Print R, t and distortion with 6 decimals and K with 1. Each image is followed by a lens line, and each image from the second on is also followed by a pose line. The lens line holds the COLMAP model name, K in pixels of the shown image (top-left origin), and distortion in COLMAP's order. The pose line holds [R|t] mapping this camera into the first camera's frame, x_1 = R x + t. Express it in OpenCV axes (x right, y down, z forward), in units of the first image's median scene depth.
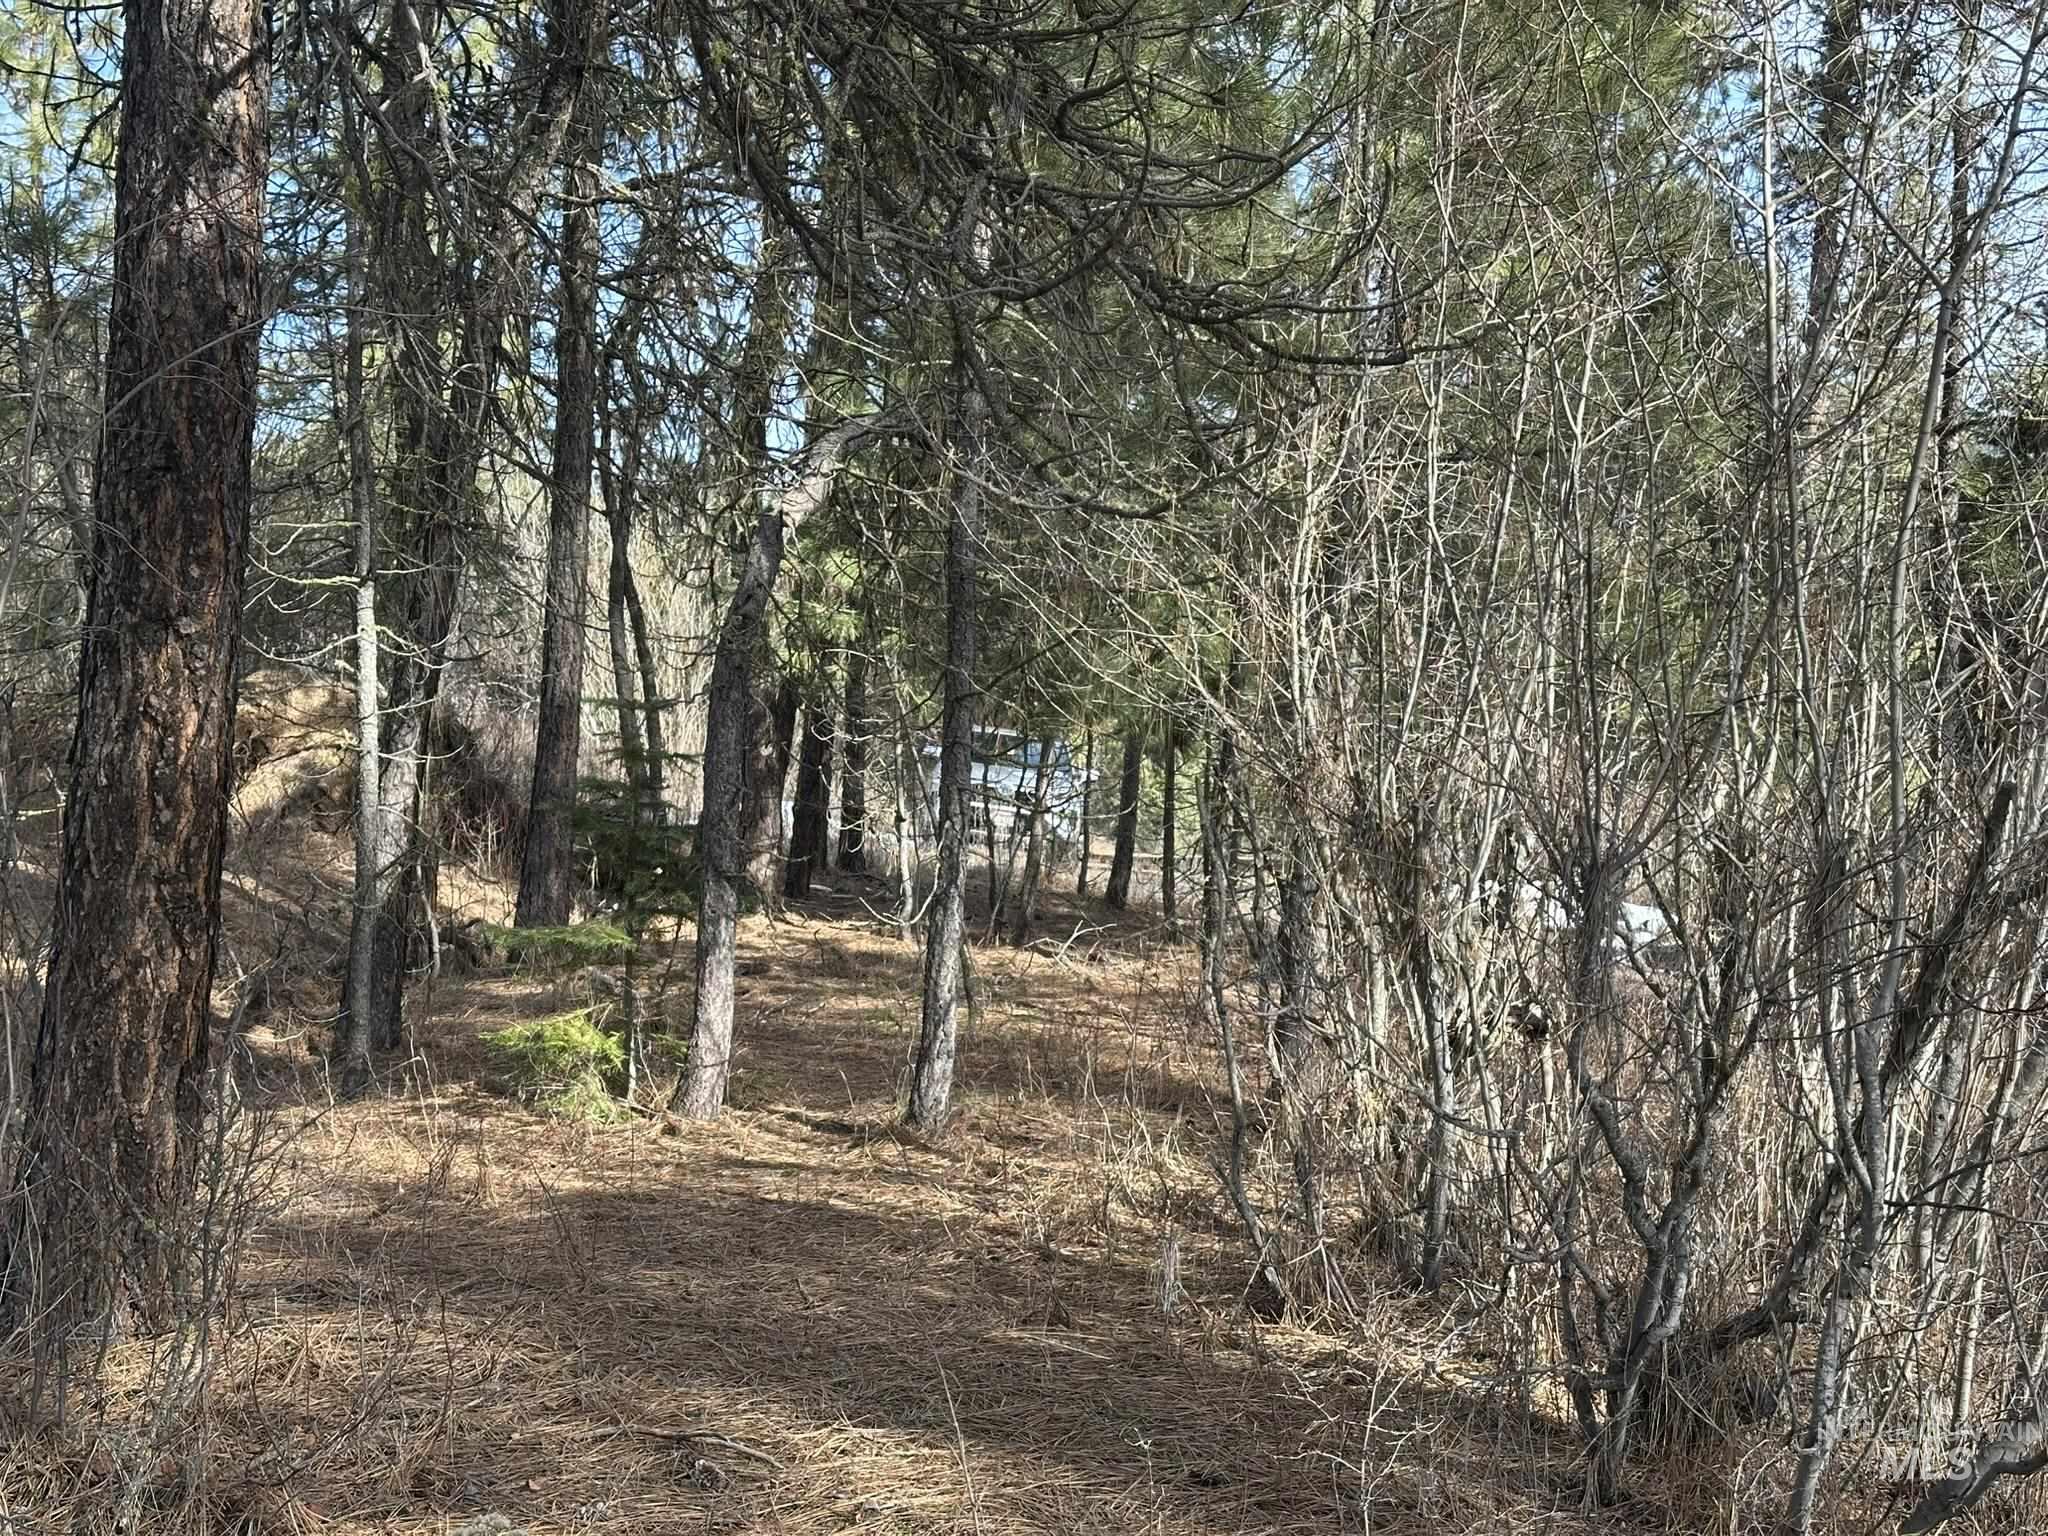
lens RADIAL K [[3058.3, 0, 1024.0], [0, 3058.3, 768.0], [0, 0, 1]] dist [0.111796, 0.087588]
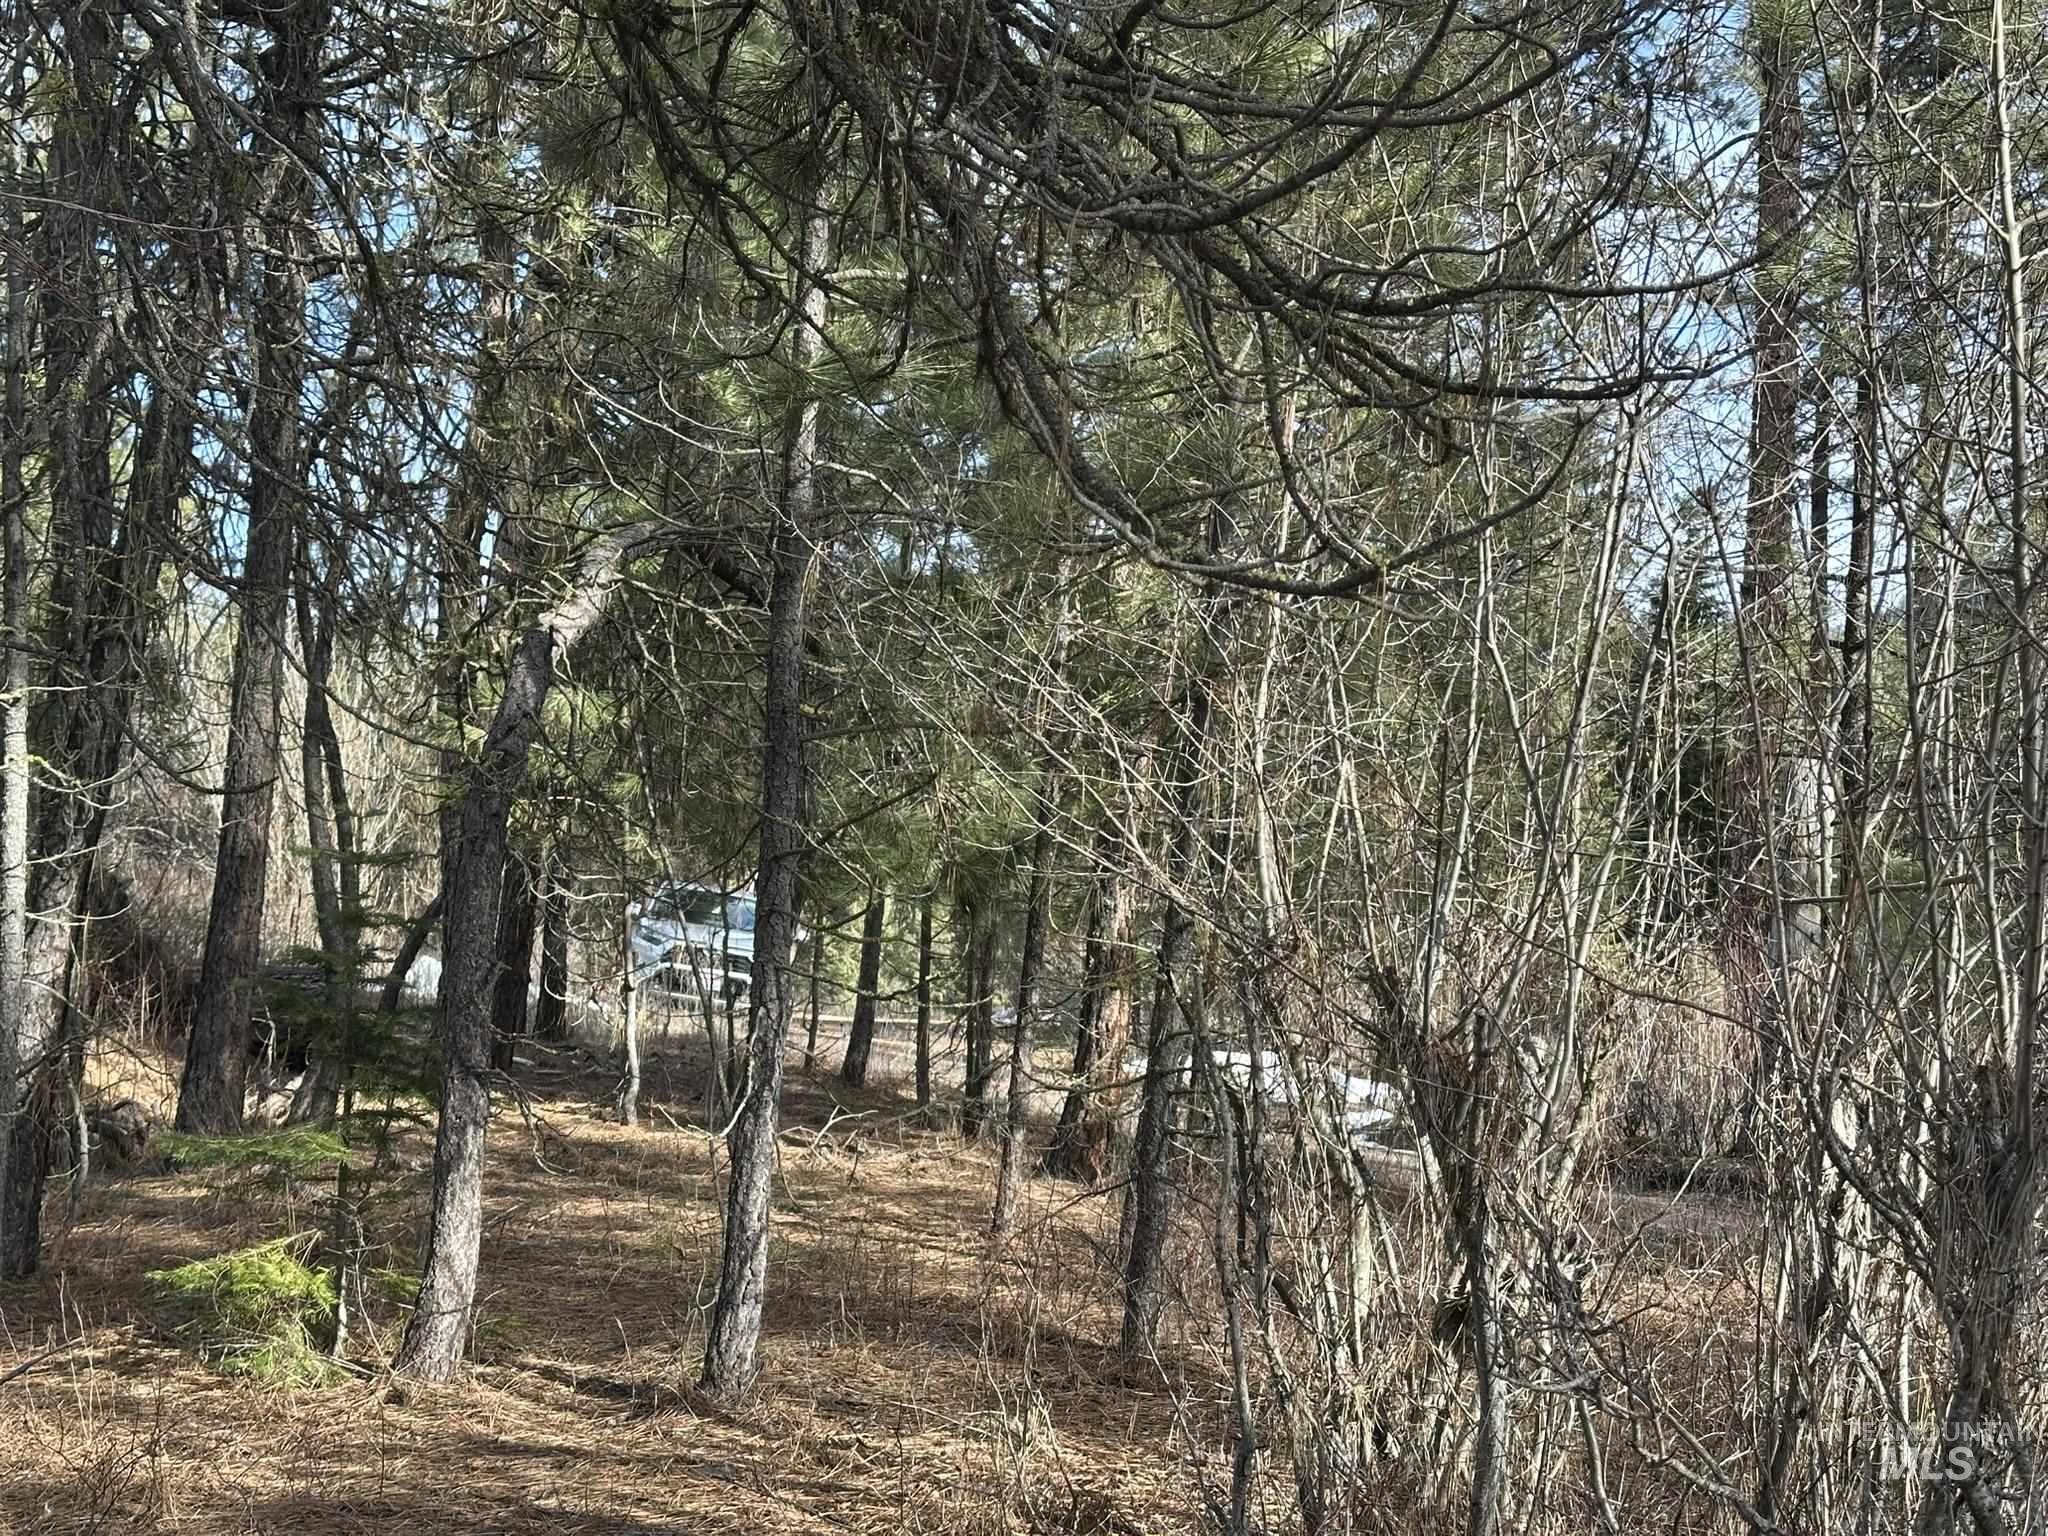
lens RADIAL K [[2879.6, 0, 1046.4], [0, 2879.6, 760.6], [0, 0, 1]] dist [0.145585, -0.113735]
pose [[0.990456, 0.022621, 0.135959, -0.052959], [-0.015031, 0.998284, -0.056596, -0.005674], [-0.137006, 0.054012, 0.989097, 0.214217]]
